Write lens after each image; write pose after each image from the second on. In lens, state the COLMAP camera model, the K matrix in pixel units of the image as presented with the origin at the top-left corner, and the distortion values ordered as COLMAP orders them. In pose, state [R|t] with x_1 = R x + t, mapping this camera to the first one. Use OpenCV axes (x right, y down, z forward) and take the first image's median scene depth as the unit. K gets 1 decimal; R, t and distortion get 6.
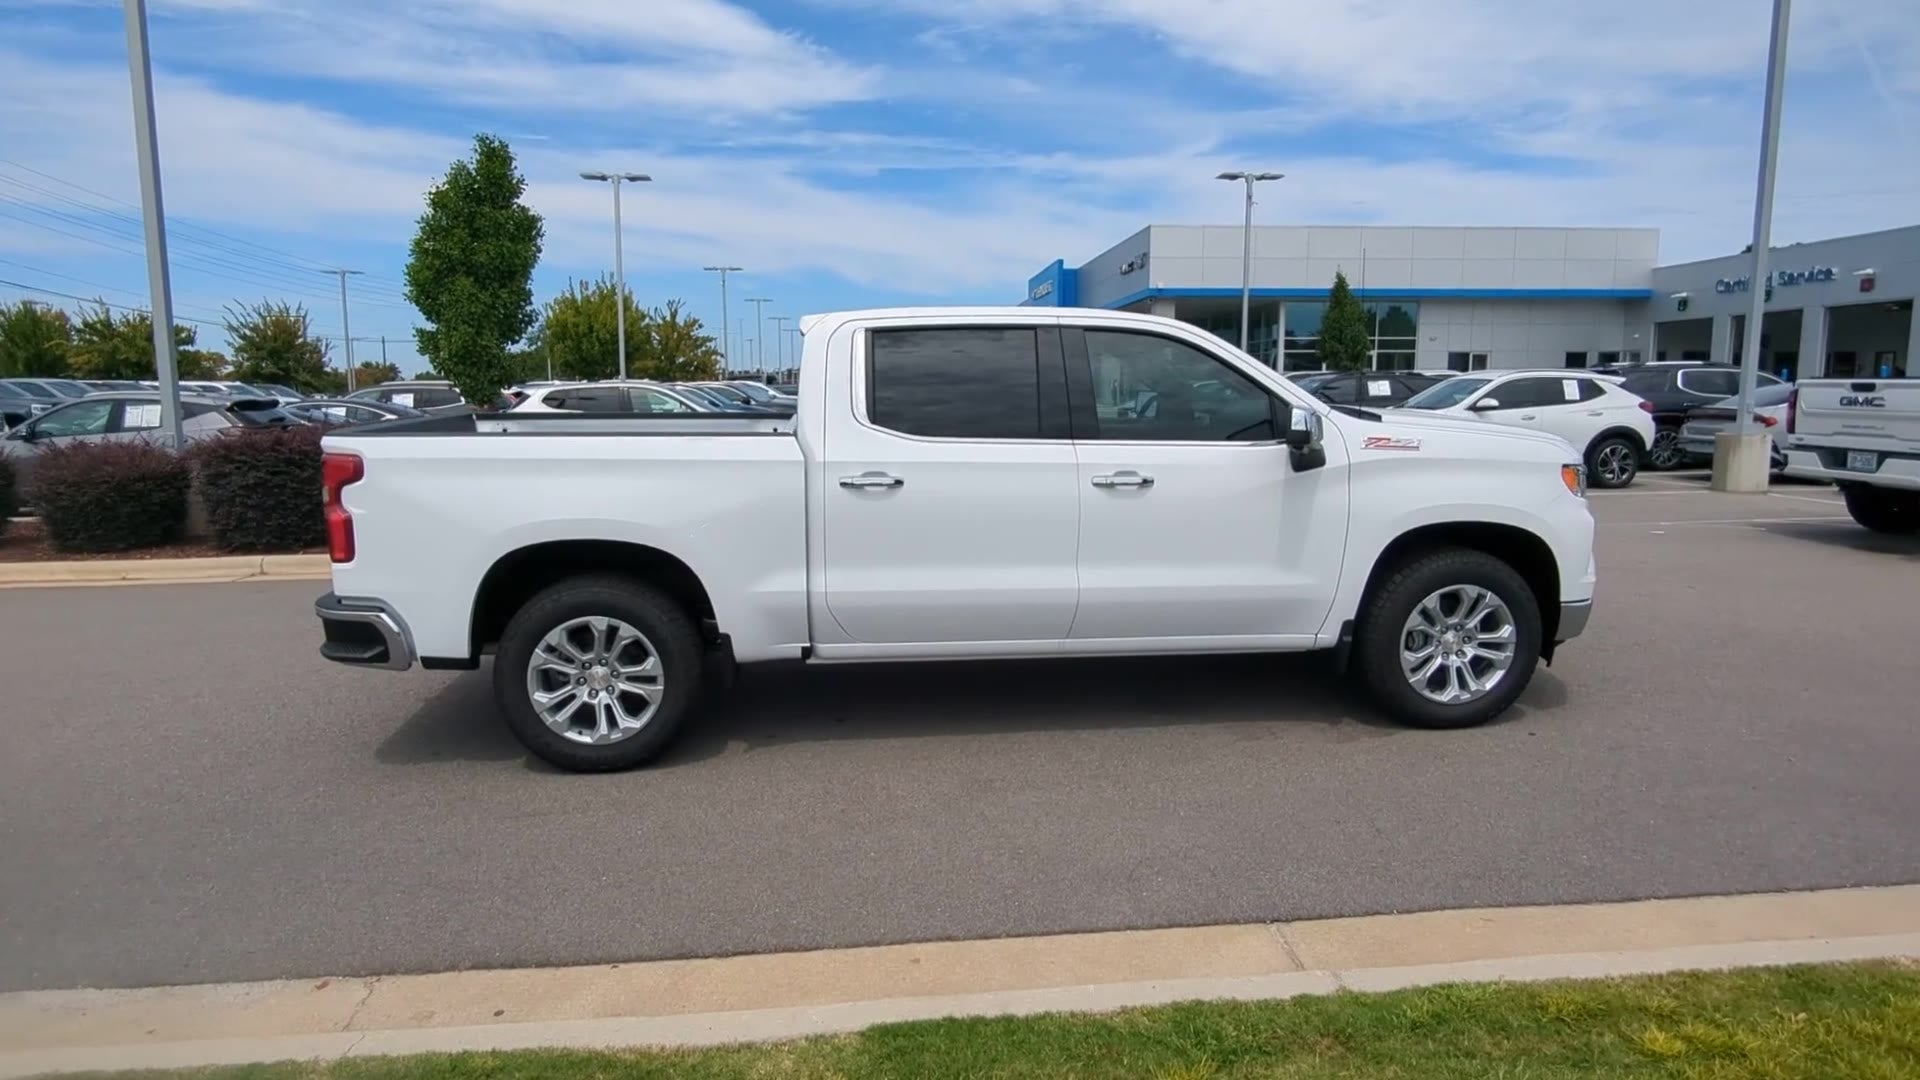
lens RADIAL K [[1088.1, 0, 952.0], [0, 1088.1, 537.8], [0, 0, 1]] dist [-0.001649, -0.000068]
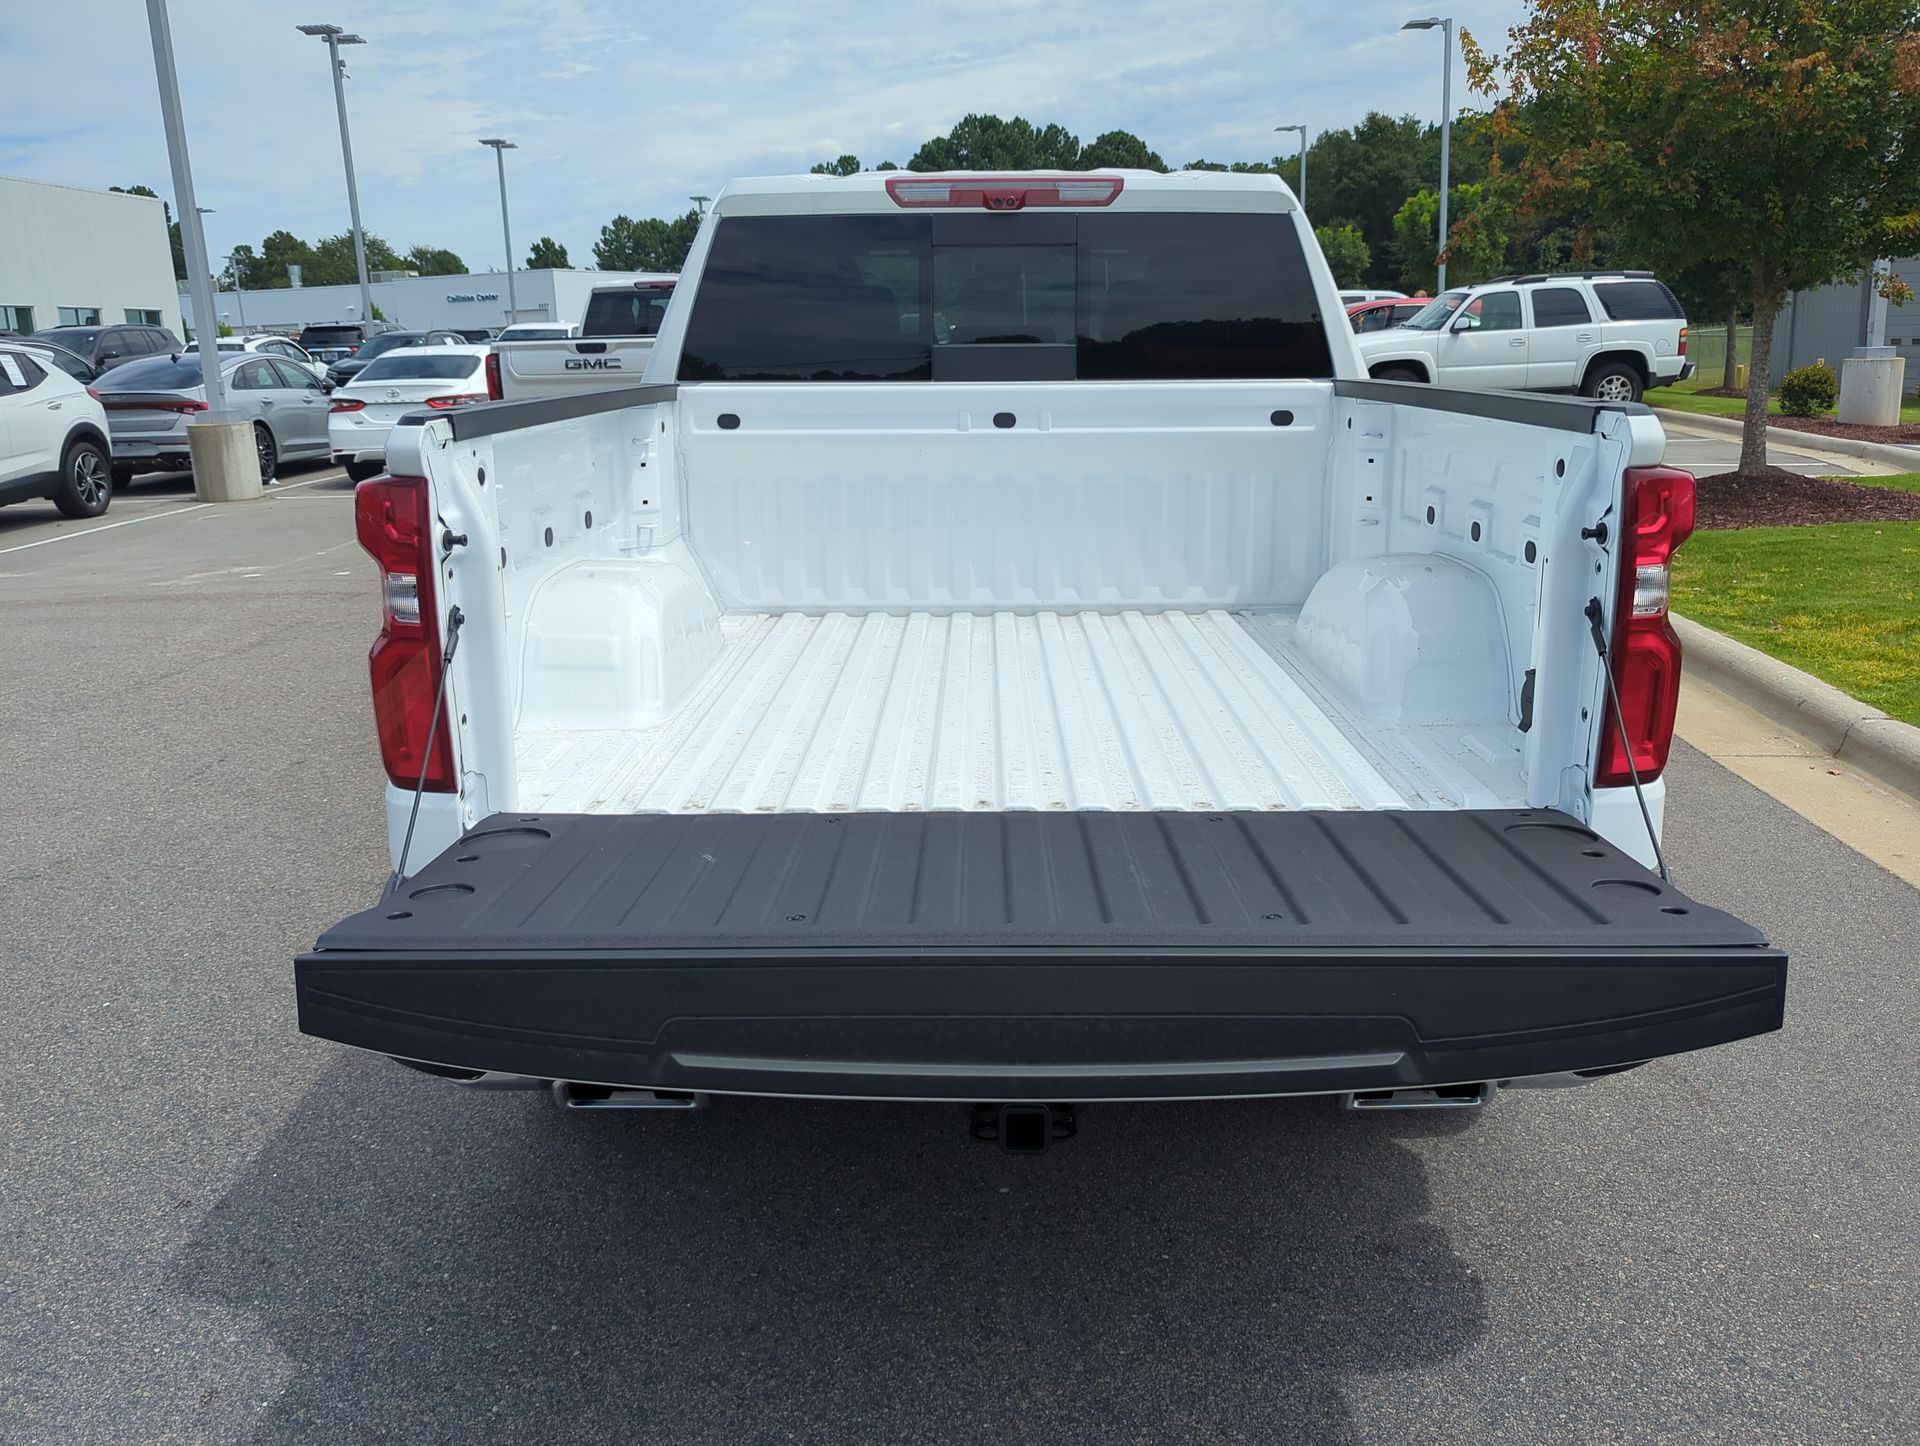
lens RADIAL K [[1564.2, 0, 971.5], [0, 1564.2, 721.8], [0, 0, 1]] dist [0.048020, -0.057878]
pose [[0.113697, -0.235337, 0.965241, -1.265444], [0.168384, 0.962050, 0.214725, -0.164249], [-0.979142, 0.138117, 0.149009, 1.328576]]
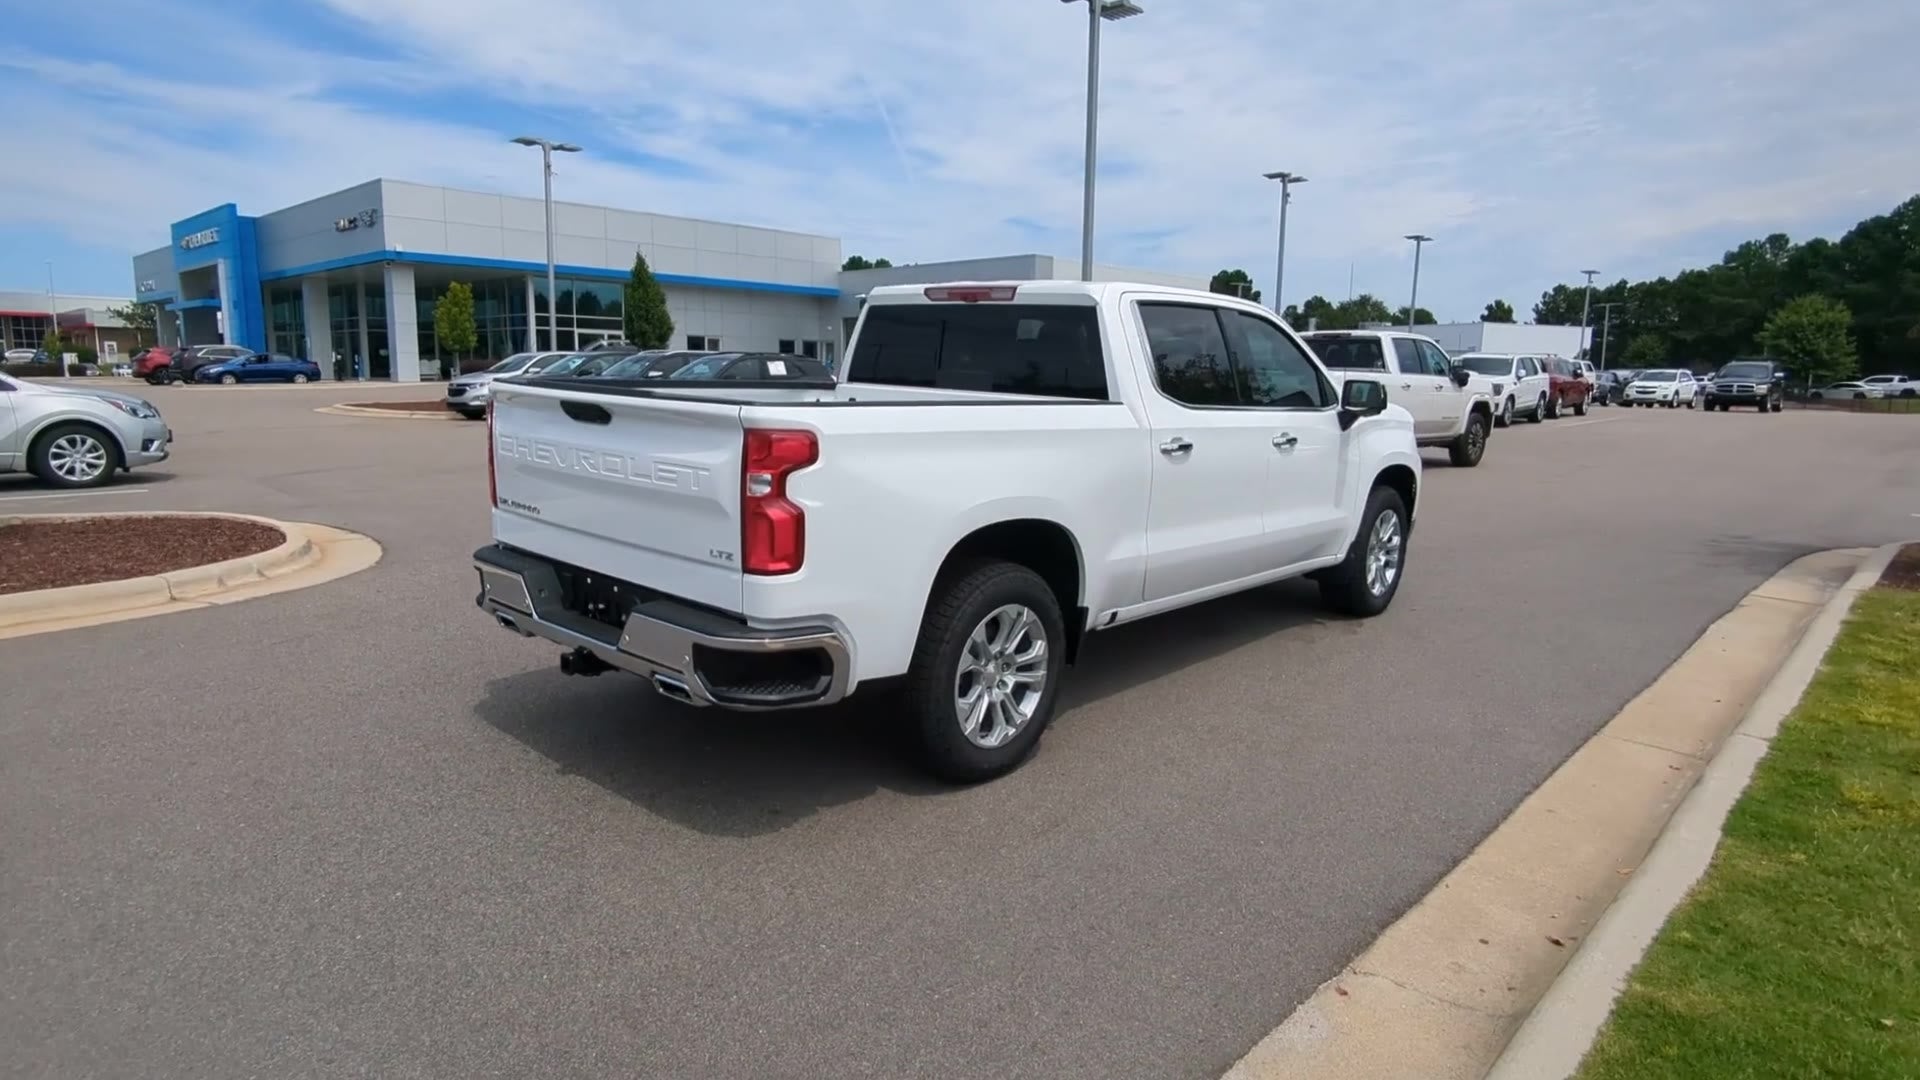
lens RADIAL K [[1088.1, 0, 952.0], [0, 1088.1, 537.8], [0, 0, 1]] dist [-0.001649, -0.000068]
pose [[0.743718, -0.083900, 0.663208, -1.132570], [0.071574, 0.996384, 0.045786, -0.033096], [-0.664651, 0.013416, 0.747034, 0.416722]]
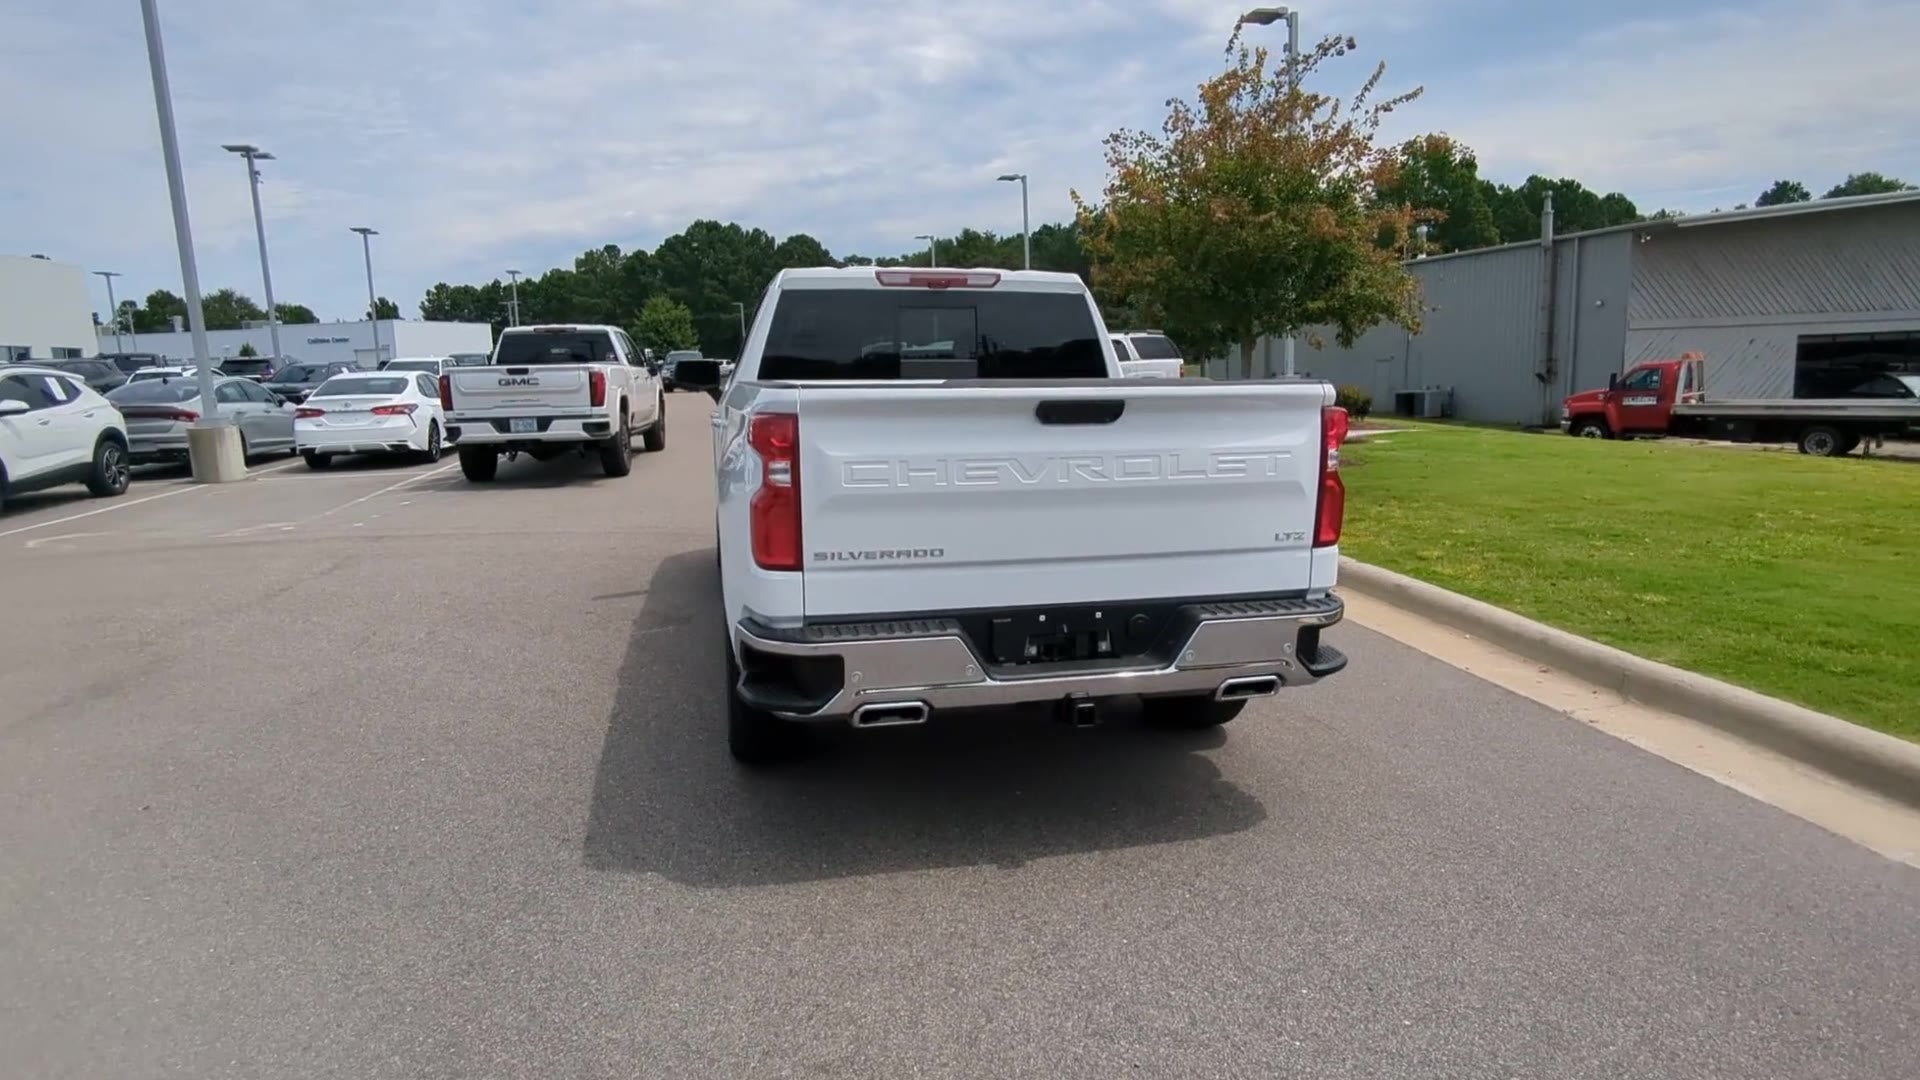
lens RADIAL K [[1080.4, 0, 958.5], [0, 1080.4, 547.1], [0, 0, 1]] dist [-0.002918, -0.001388]
pose [[-0.119451, -0.159539, 0.979938, -1.523382], [0.165736, 0.969952, 0.178116, -0.187390], [-0.978909, 0.183687, -0.089421, 1.563367]]
